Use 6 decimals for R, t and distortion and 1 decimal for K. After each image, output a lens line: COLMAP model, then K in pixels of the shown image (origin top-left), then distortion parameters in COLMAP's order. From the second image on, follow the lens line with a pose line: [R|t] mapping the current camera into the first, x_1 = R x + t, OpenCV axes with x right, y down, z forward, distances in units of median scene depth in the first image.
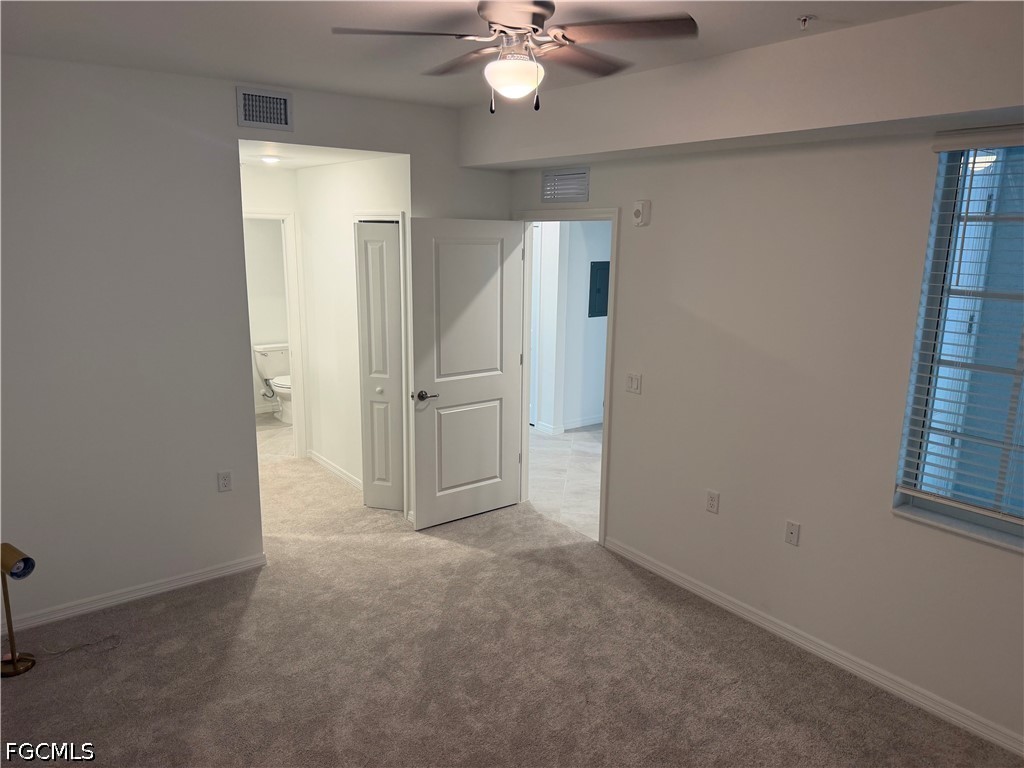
lens RADIAL K [[718.9, 0, 512.0], [0, 718.9, 384.0], [0, 0, 1]] dist [0.044681, -0.073615]
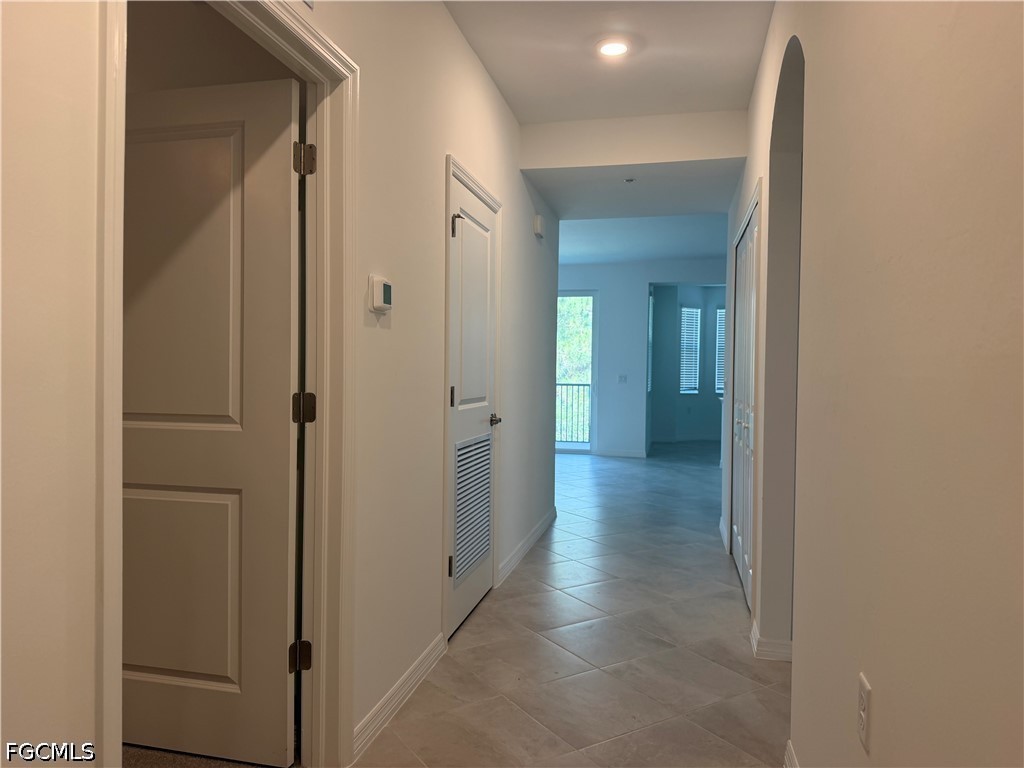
lens RADIAL K [[718.9, 0, 512.0], [0, 718.9, 384.0], [0, 0, 1]] dist [0.044681, -0.073615]
pose [[0.636616, 0.013670, -0.771059, 0.422327], [-0.171084, 0.977432, -0.123924, -0.016373], [0.751964, 0.210808, 0.624588, 0.847194]]
